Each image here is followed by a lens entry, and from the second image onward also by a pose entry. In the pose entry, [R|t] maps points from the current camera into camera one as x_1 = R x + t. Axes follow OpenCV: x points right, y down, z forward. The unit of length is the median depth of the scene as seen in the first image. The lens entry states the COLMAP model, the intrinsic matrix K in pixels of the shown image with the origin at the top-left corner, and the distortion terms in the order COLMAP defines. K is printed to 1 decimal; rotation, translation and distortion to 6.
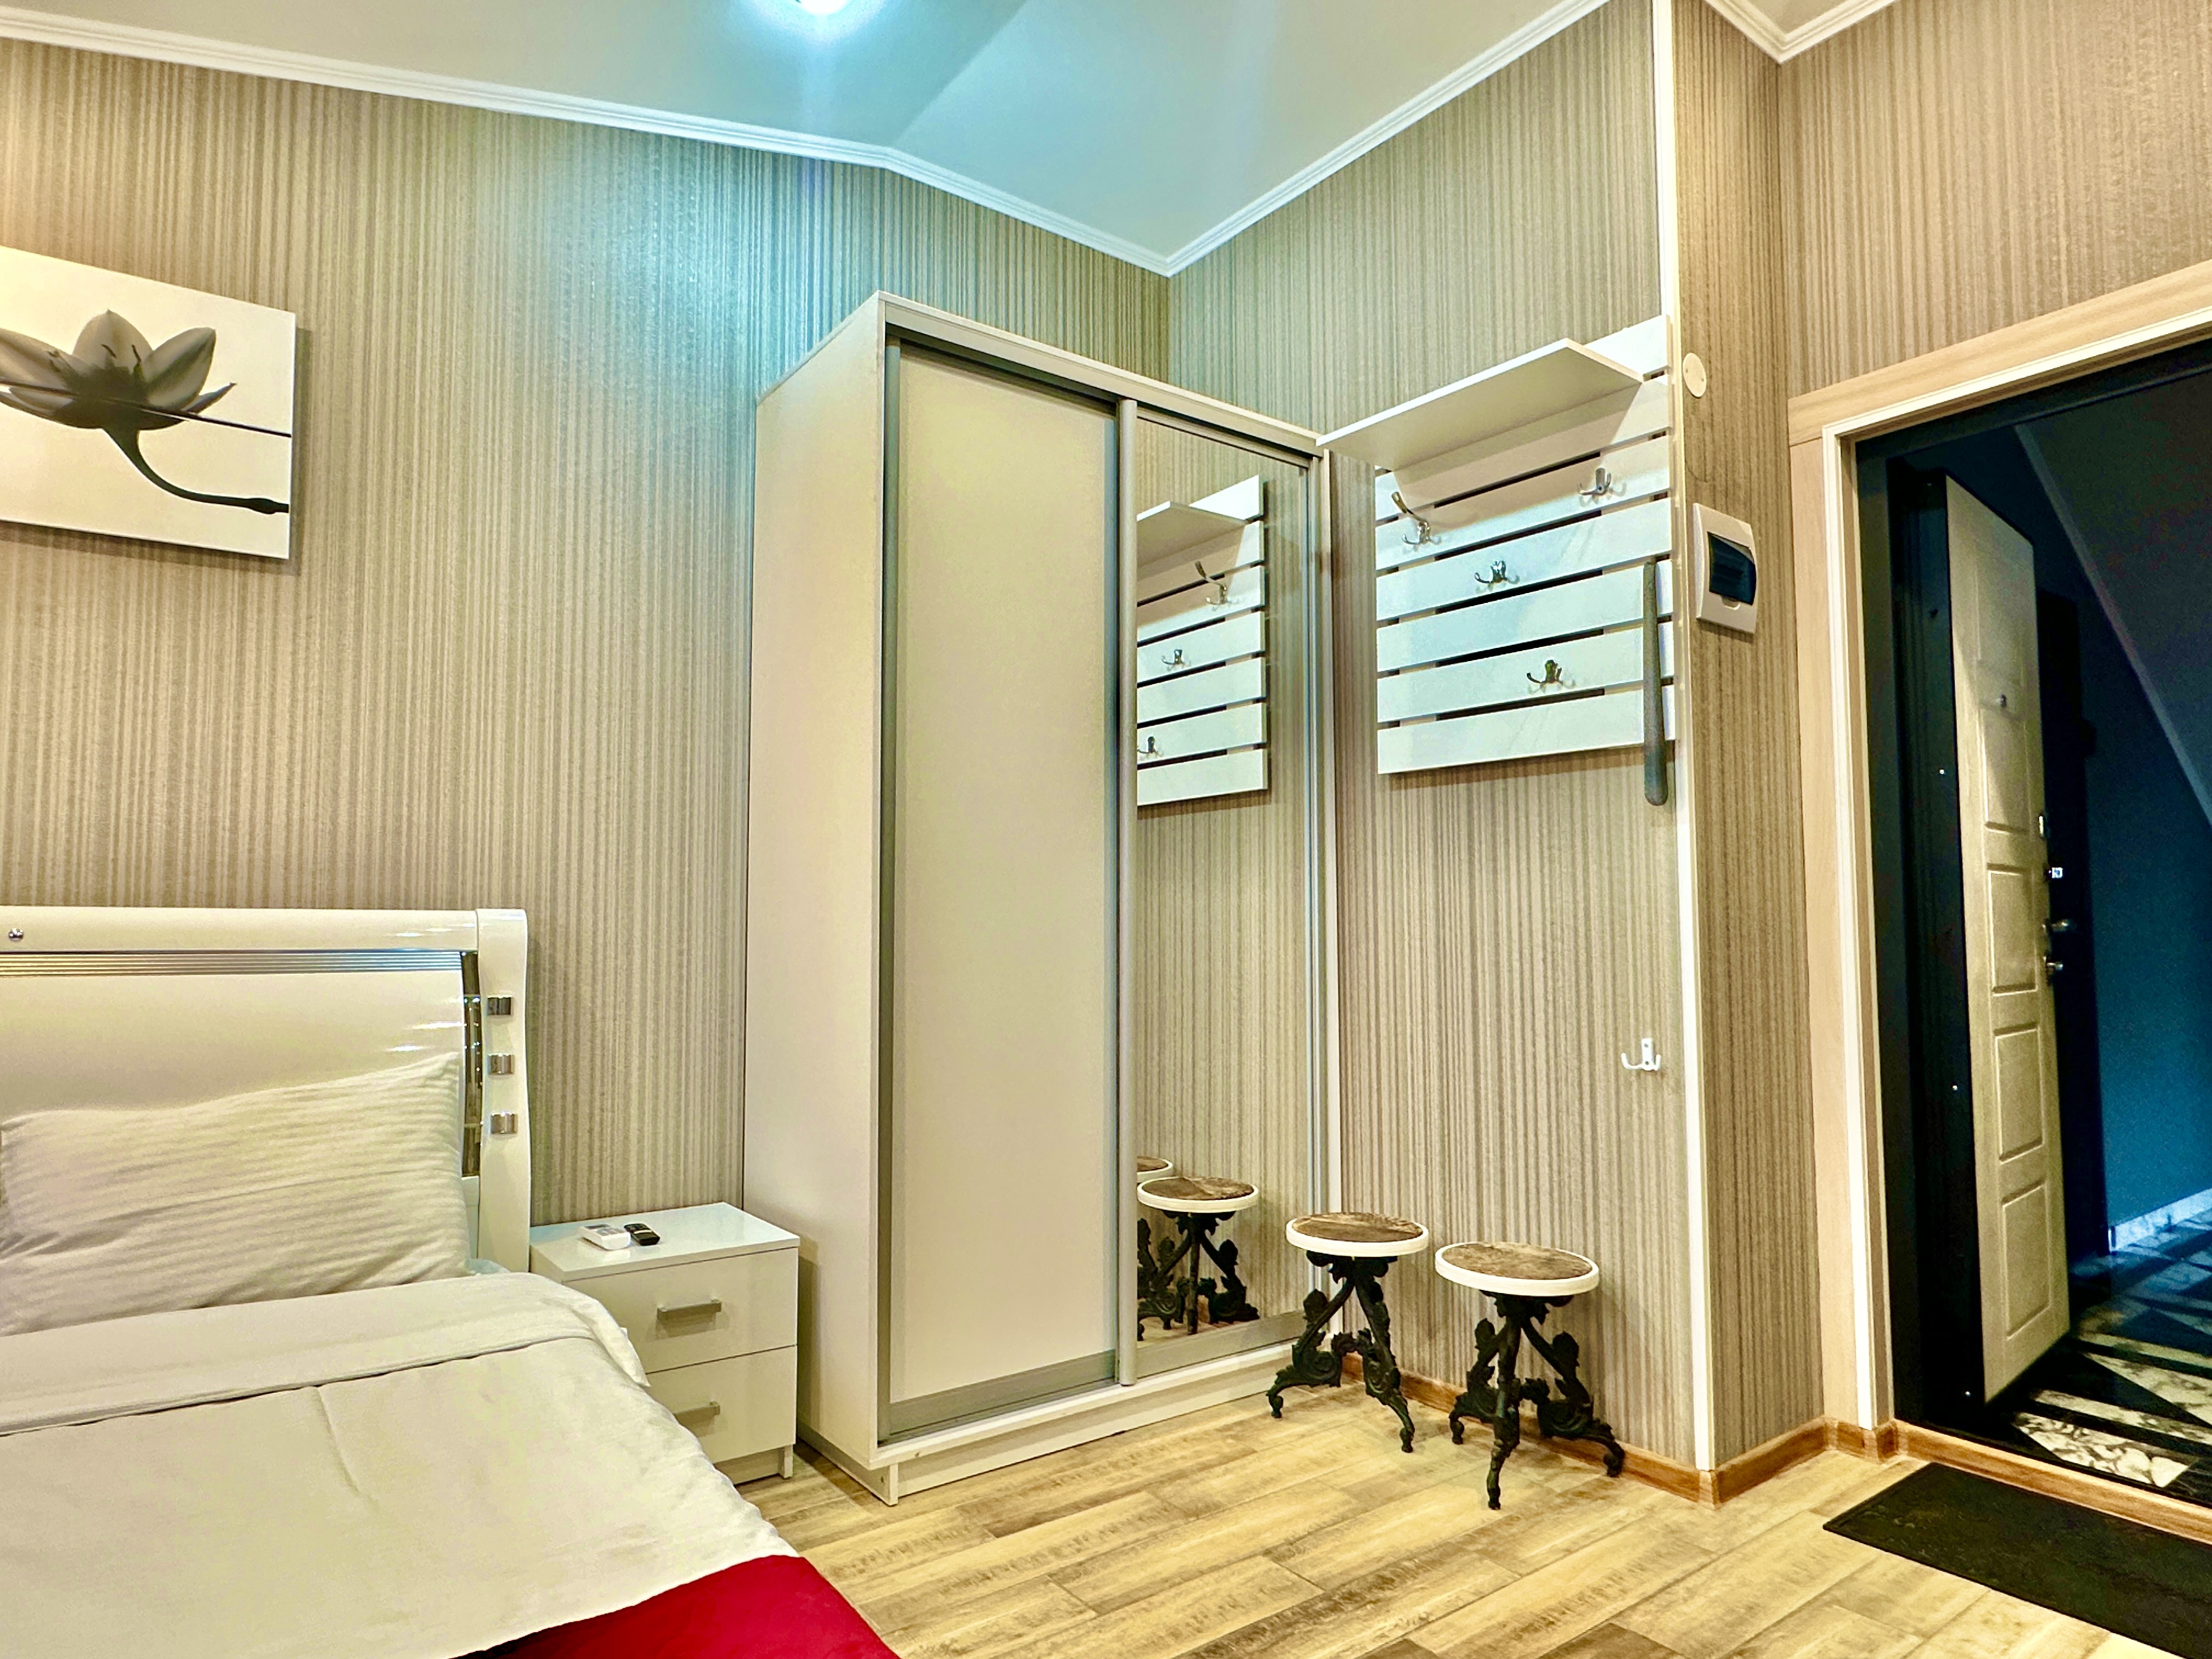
lens RADIAL K [[1295.7, 0, 1105.2], [0, 1295.7, 840.4], [0, 0, 1]] dist [-0.005812, 0.002484]
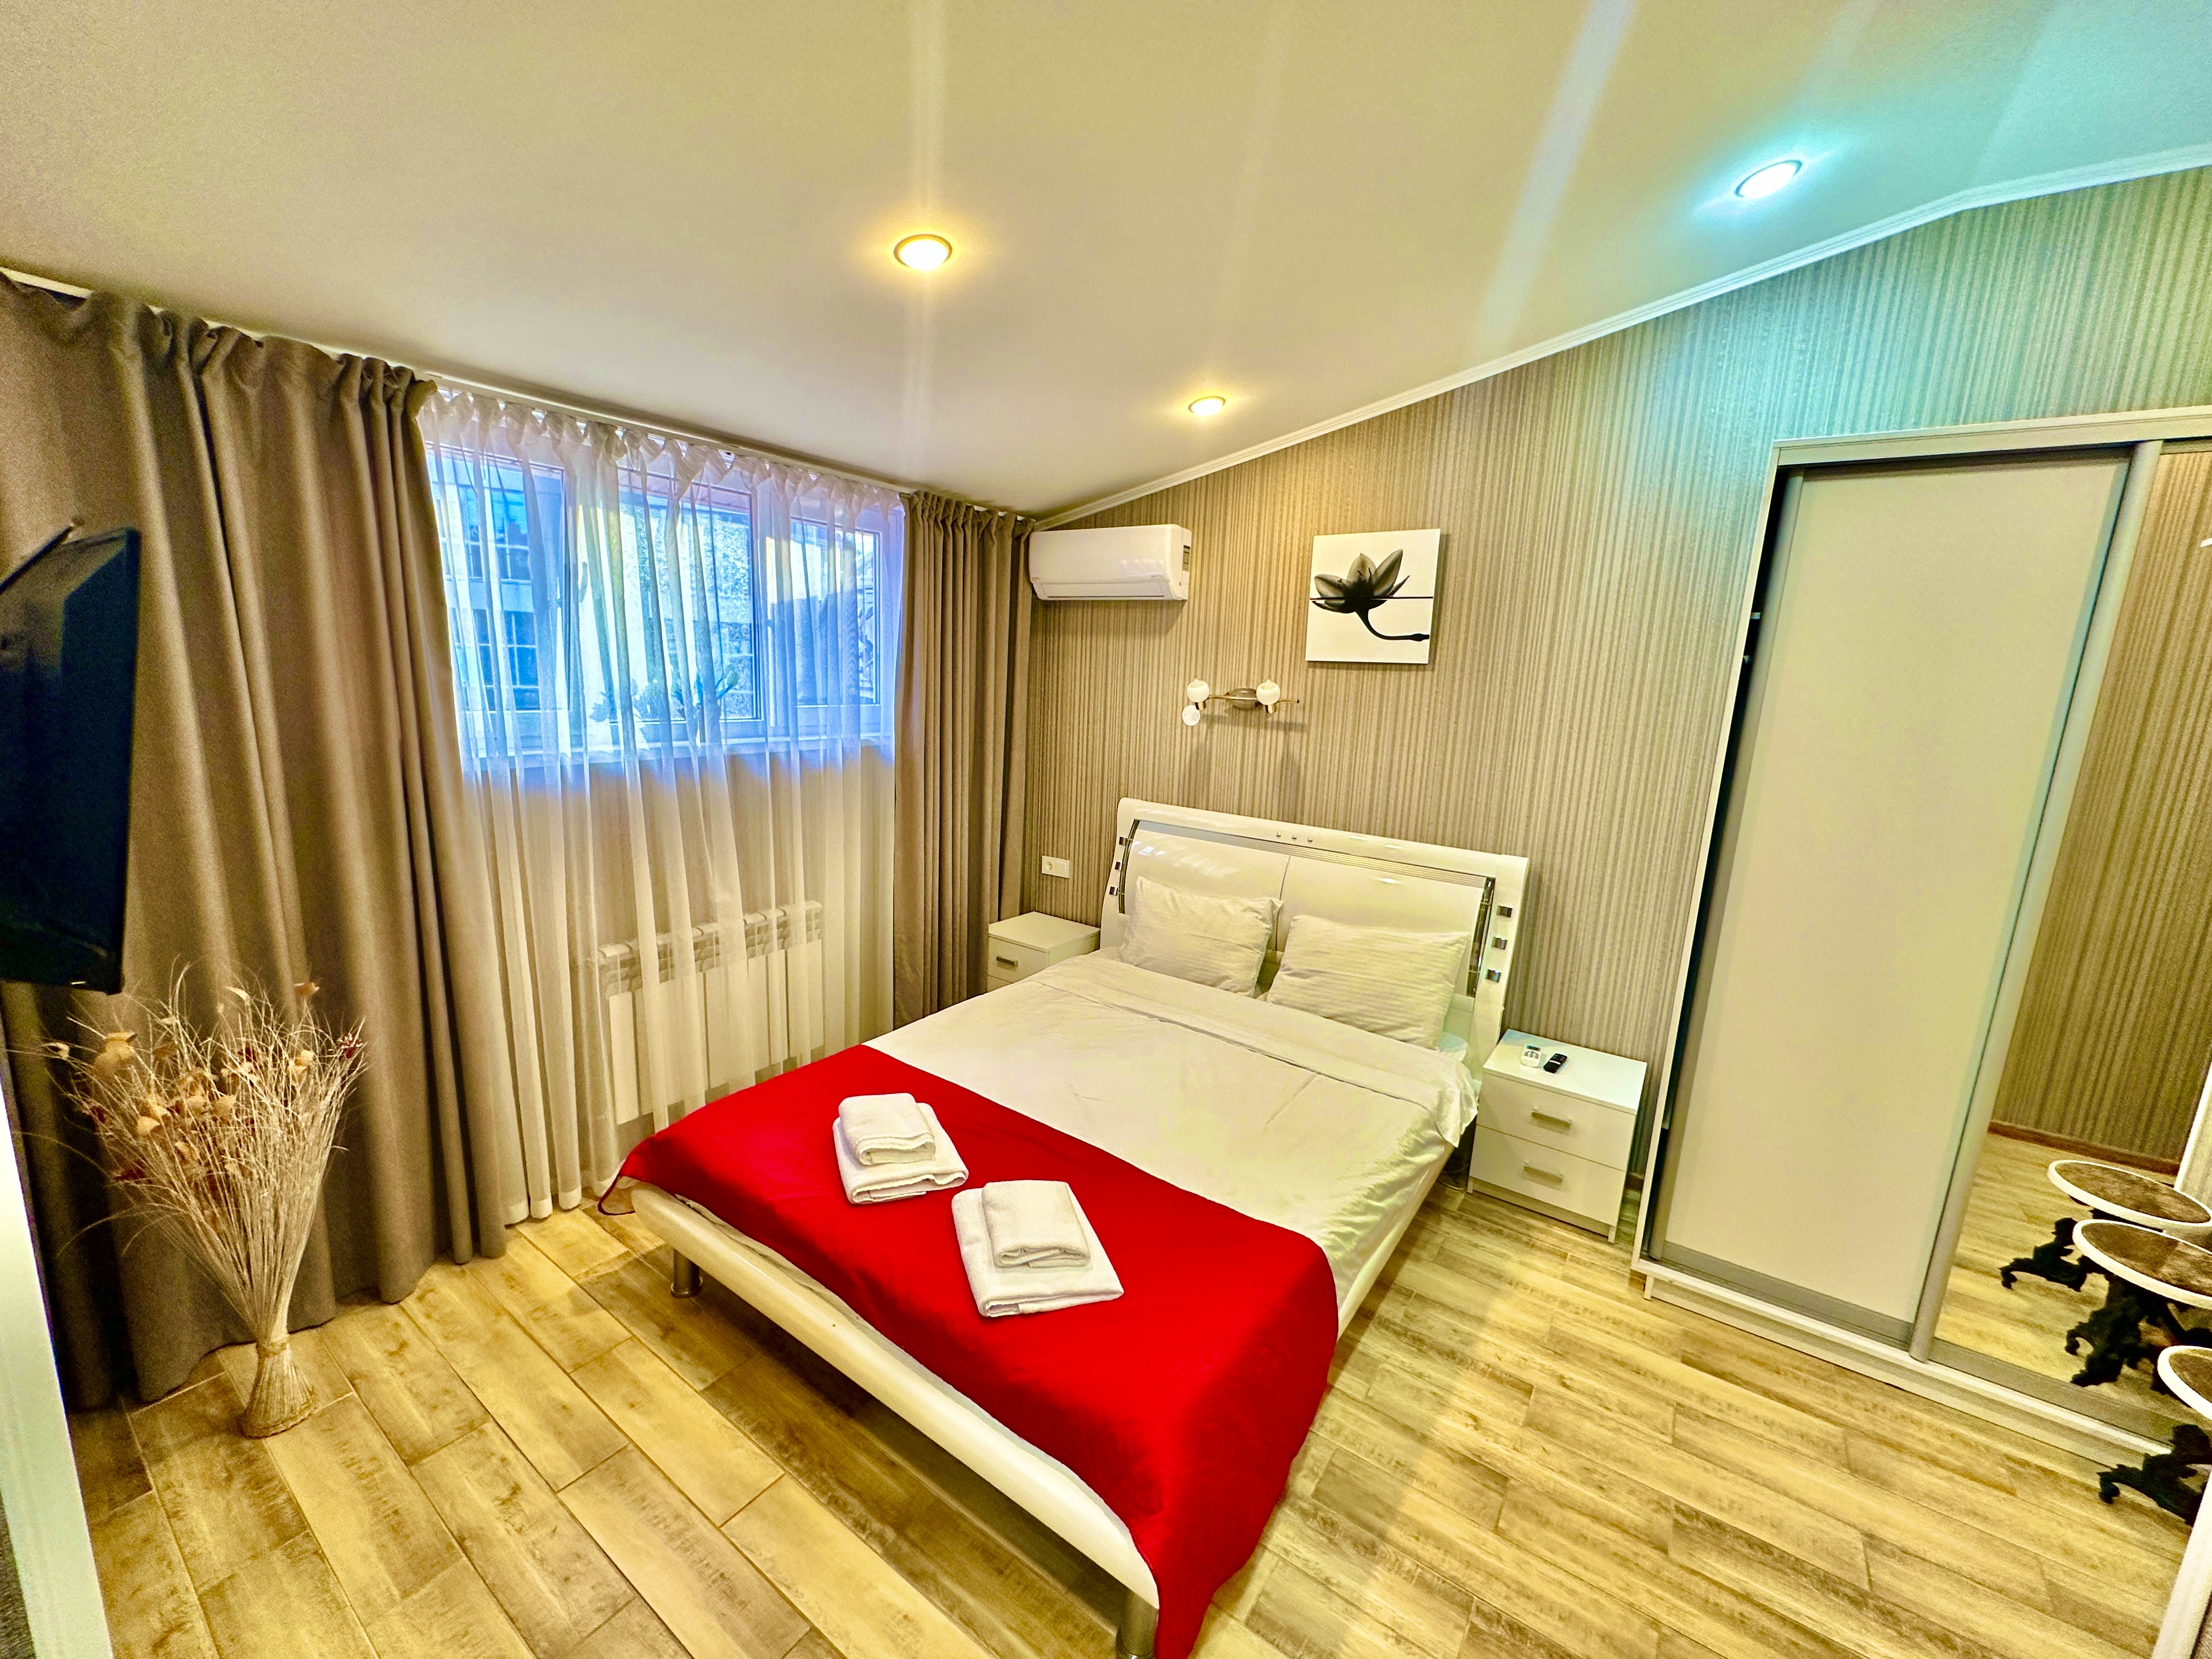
lens RADIAL K [[882.9, 0, 1103.1], [0, 882.9, 830.2], [0, 0, 1]] dist [-0.003012, 0.000448]
pose [[0.317324, 0.188757, -0.929342, 0.494841], [0.017976, 0.978617, 0.204904, -0.254702], [0.948147, -0.081727, 0.307146, 0.111595]]
